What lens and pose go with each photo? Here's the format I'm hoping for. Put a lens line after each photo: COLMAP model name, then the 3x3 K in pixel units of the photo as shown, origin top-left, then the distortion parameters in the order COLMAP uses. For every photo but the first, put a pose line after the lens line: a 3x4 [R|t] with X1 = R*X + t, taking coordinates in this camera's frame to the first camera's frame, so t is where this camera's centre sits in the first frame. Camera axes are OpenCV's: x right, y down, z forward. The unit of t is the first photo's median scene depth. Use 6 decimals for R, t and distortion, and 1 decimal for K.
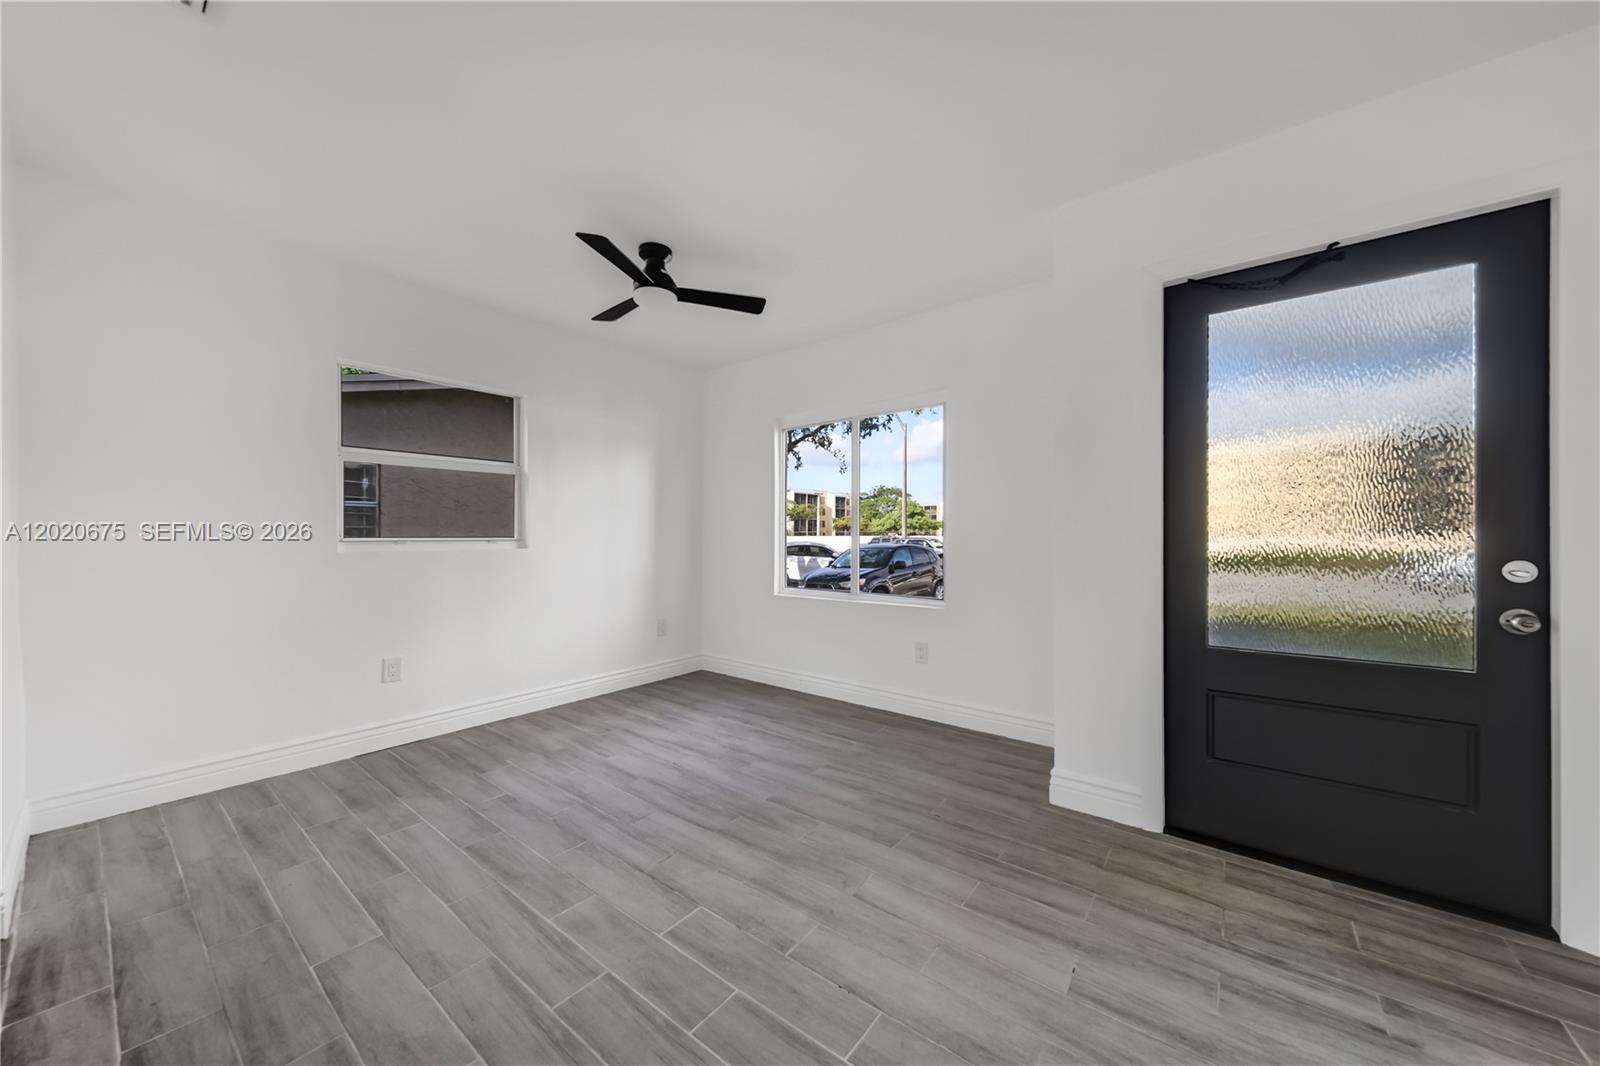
lens RADIAL K [[562.4, 0, 808.2], [0, 562.4, 535.6], [0, 0, 1]] dist [0.001251, -0.000125]
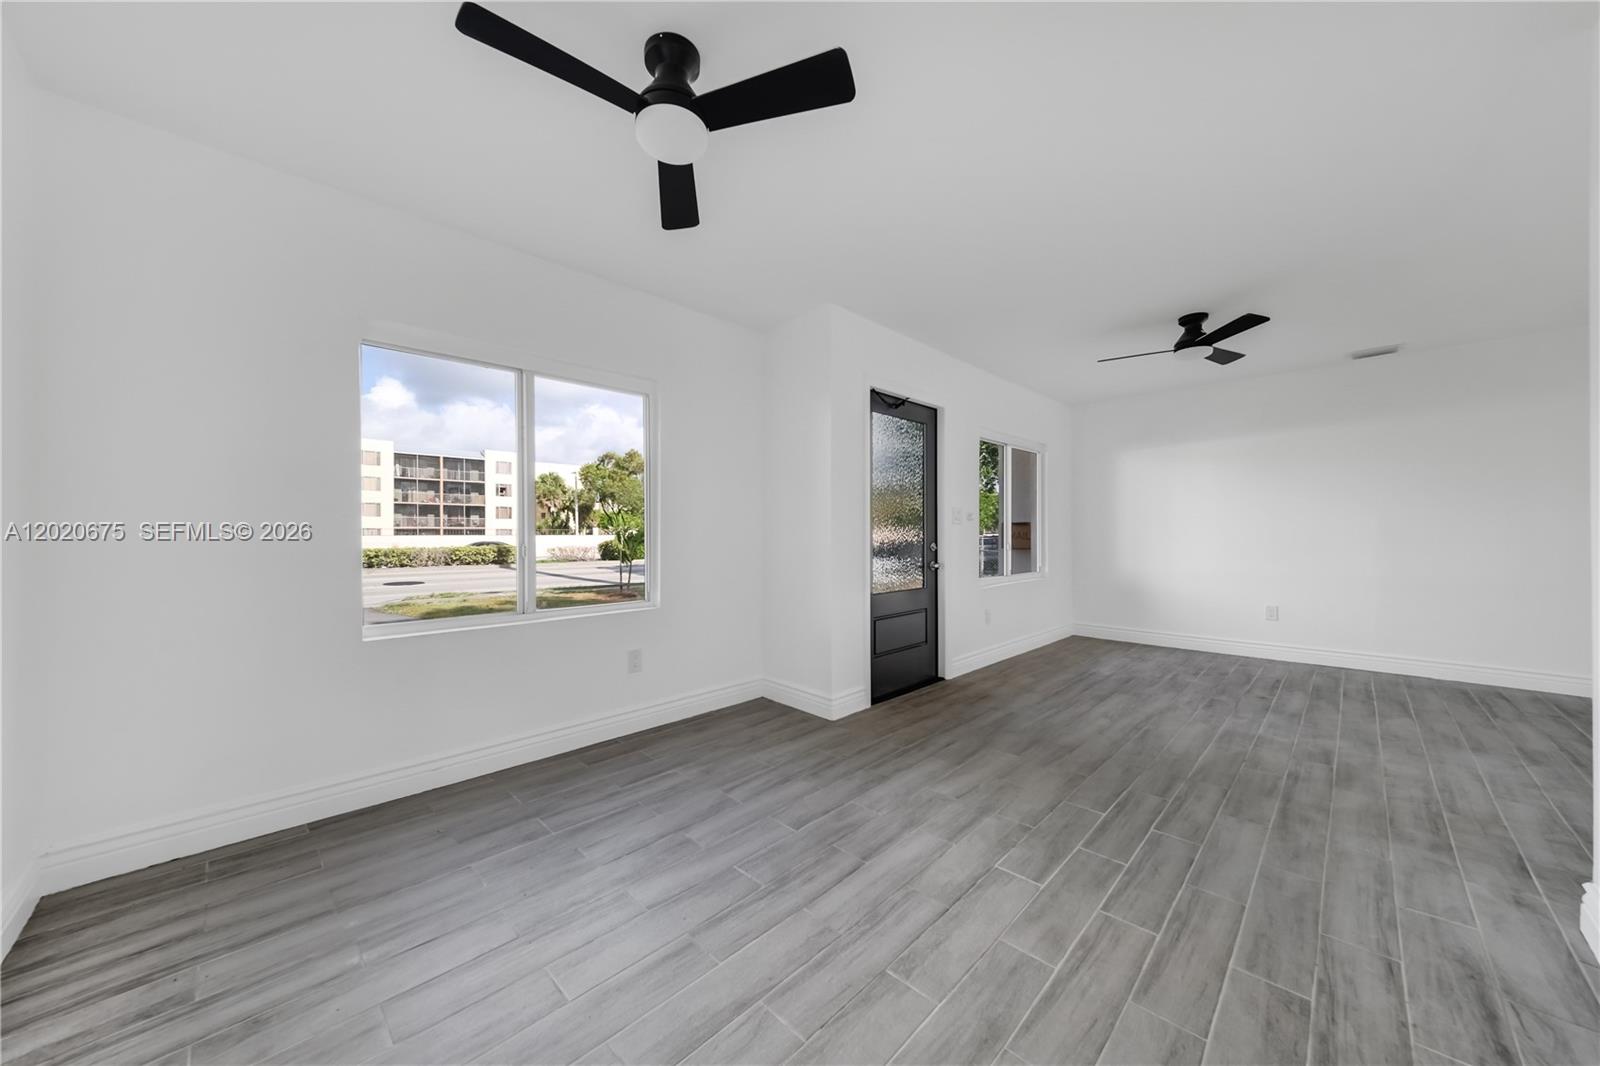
lens RADIAL K [[558.1, 0, 801.2], [0, 558.1, 529.4], [0, 0, 1]] dist [0.020378, -0.007431]
pose [[0.121068, 0.008467, 0.992608, -1.060977], [0.002277, 0.999959, -0.008808, 0.006147], [-0.992642, 0.003327, 0.121044, 0.984073]]
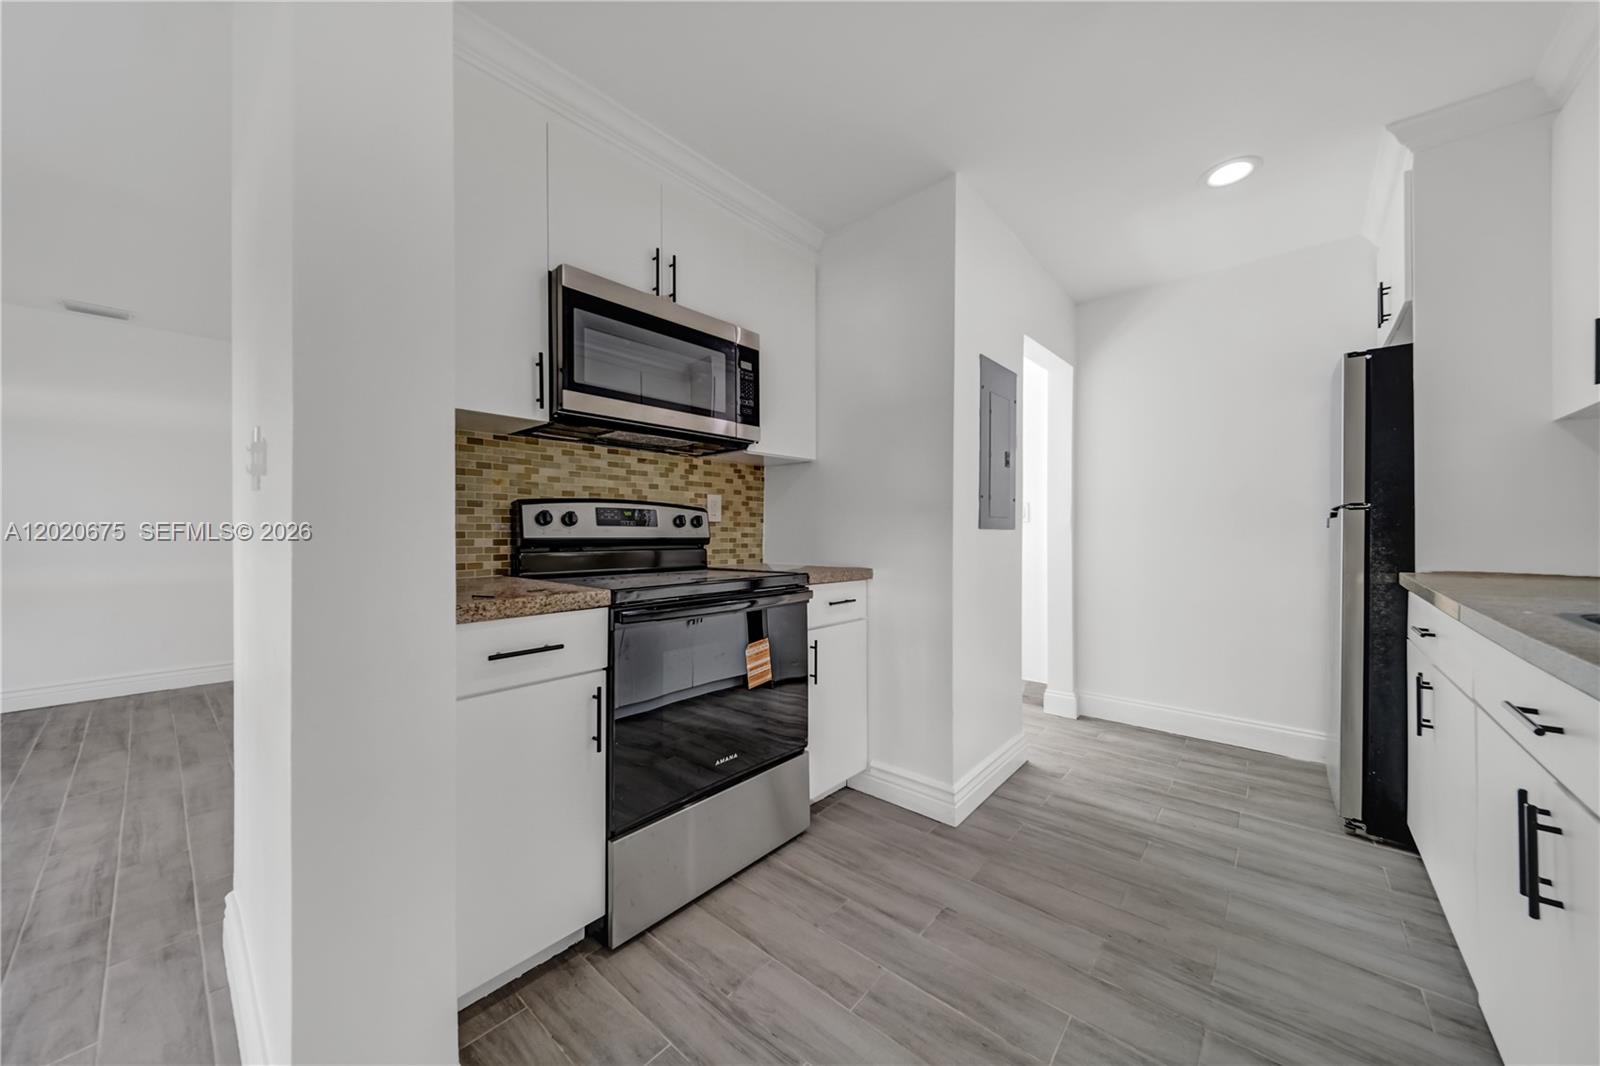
lens RADIAL K [[545.5, 0, 794.5], [0, 545.5, 536.2], [0, 0, 1]] dist [-0.000209, -0.000019]
pose [[-0.998996, 0.002238, 0.044734, -0.944942], [0.002489, 0.999982, 0.005544, 0.009579], [-0.044720, 0.005650, -0.998984, 0.717435]]
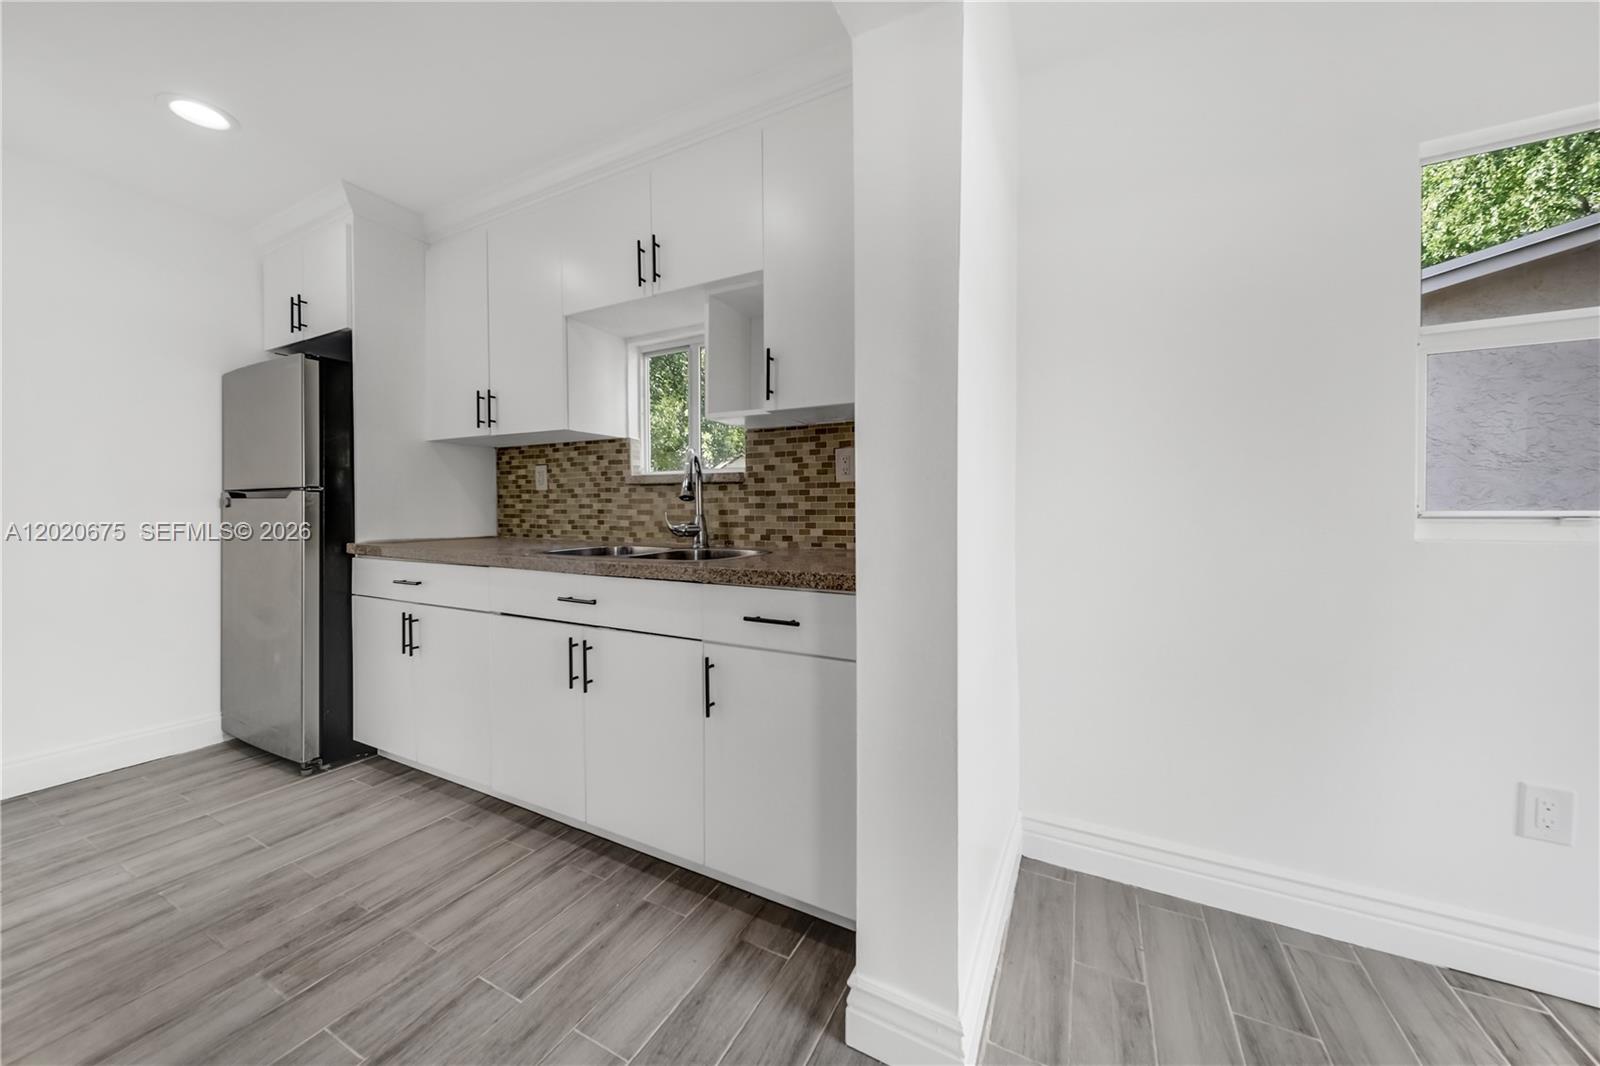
lens RADIAL K [[558.3, 0, 810.2], [0, 558.3, 525.2], [0, 0, 1]] dist [0.000625, -0.000013]
pose [[0.190246, 0.024359, -0.981434, -0.592179], [-0.001433, 0.999698, 0.024535, 0.009139], [0.981735, -0.003261, 0.190224, 0.500337]]
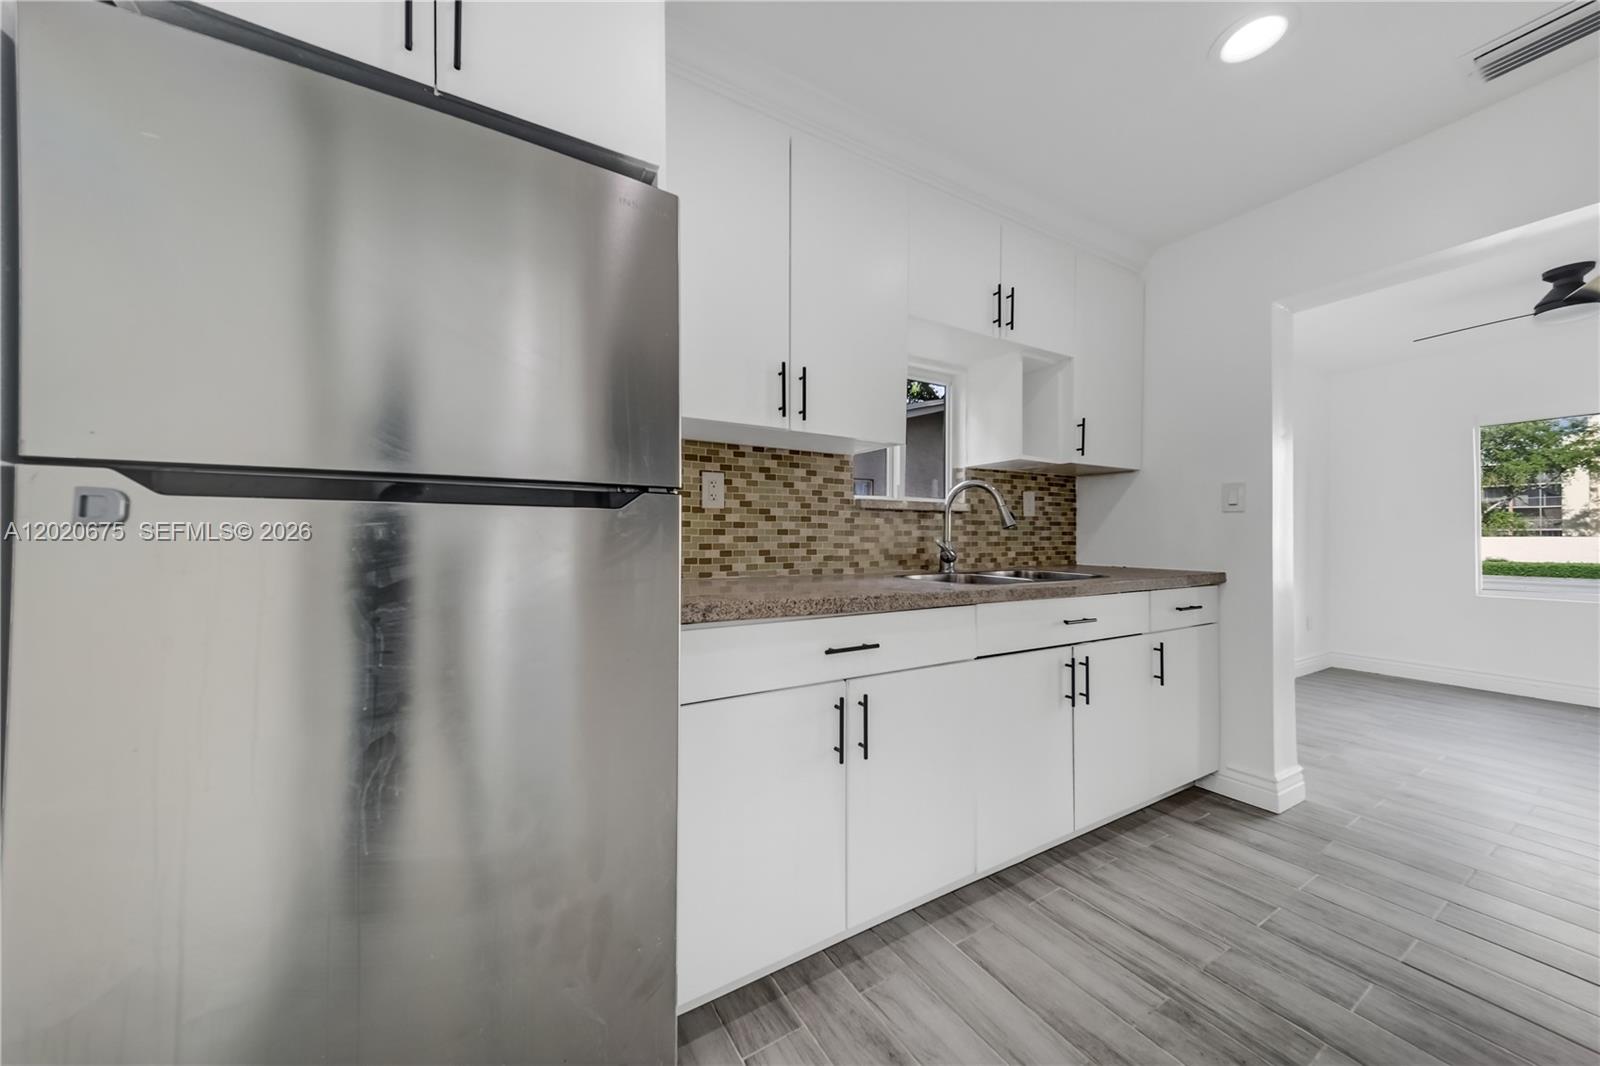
lens RADIAL K [[545.5, 0, 794.5], [0, 545.5, 536.2], [0, 0, 1]] dist [-0.000209, -0.000019]
pose [[0.925238, -0.001951, -0.379381, -1.544086], [0.000958, 0.999996, -0.002808, 0.007998], [0.379385, 0.002235, 0.925236, -0.640626]]
